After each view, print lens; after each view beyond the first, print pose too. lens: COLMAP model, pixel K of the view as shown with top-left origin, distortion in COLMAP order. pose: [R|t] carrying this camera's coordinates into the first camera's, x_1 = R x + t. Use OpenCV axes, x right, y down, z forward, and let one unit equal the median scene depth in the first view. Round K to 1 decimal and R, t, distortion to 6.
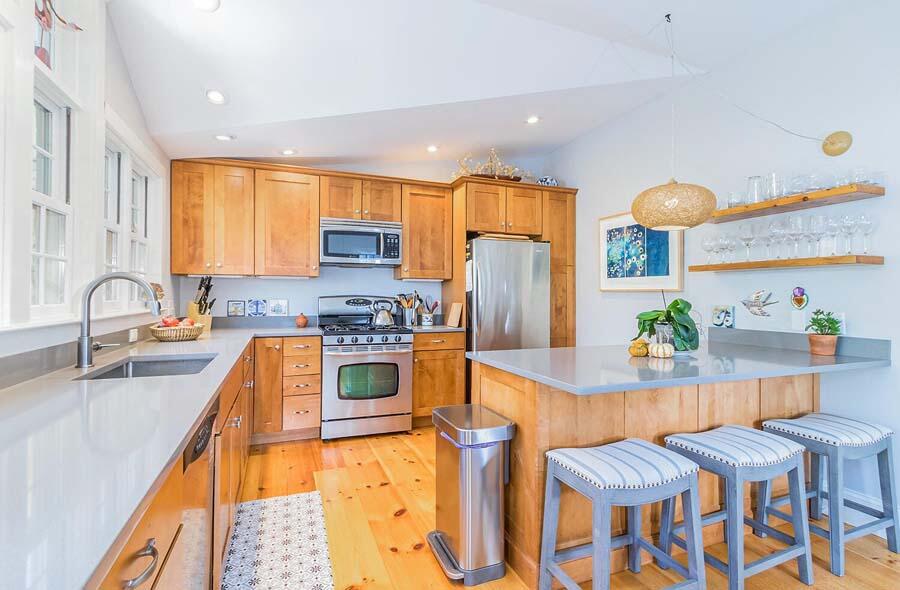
lens RADIAL K [[417.2, 0, 441.7], [0, 417.2, 295.0], [0, 0, 1]] dist [0.000150, -0.000565]
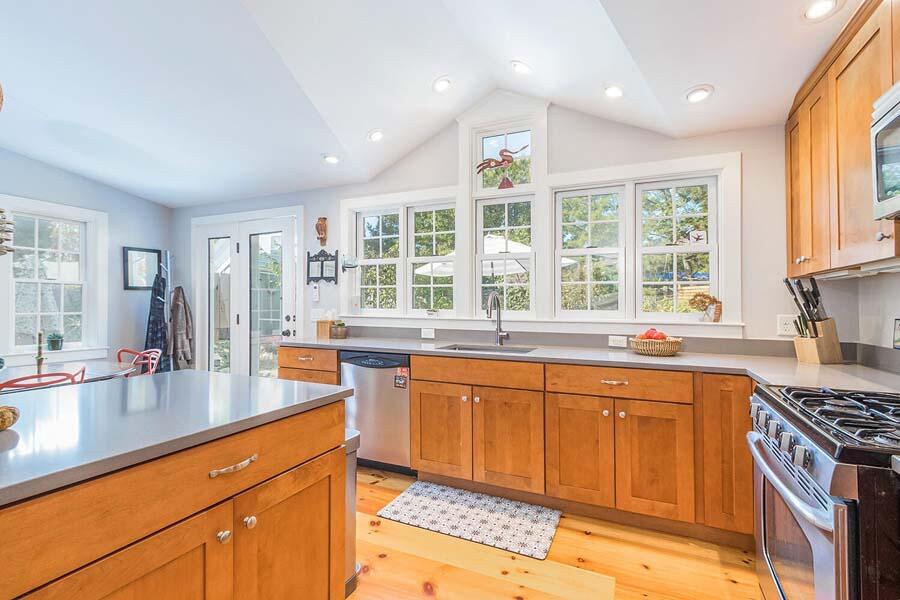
lens RADIAL K [[414.3, 0, 442.0], [0, 414.3, 303.4], [0, 0, 1]] dist [-0.000586, 0.000106]
pose [[-0.712893, -0.014896, -0.701115, 0.254358], [-0.011731, 0.999888, -0.009315, 0.005277], [0.701175, 0.001584, -0.712988, 0.937029]]
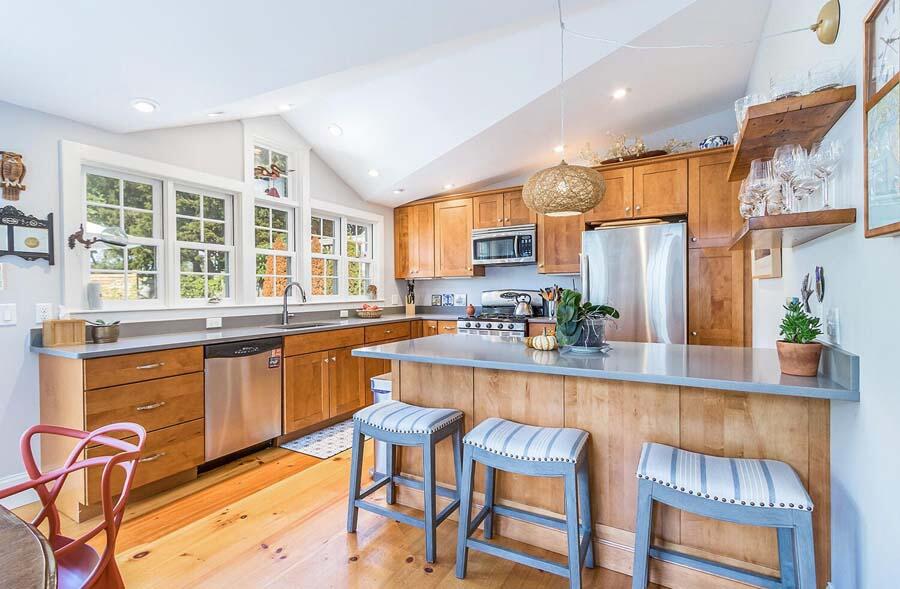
lens RADIAL K [[417.2, 0, 449.0], [0, 417.2, 301.9], [0, 0, 1]] dist [0.000150, -0.000565]
pose [[0.628925, 0.005231, -0.777448, 0.645446], [0.017302, 0.999636, 0.020722, 0.008326], [0.777274, -0.026484, 0.628605, 0.118218]]
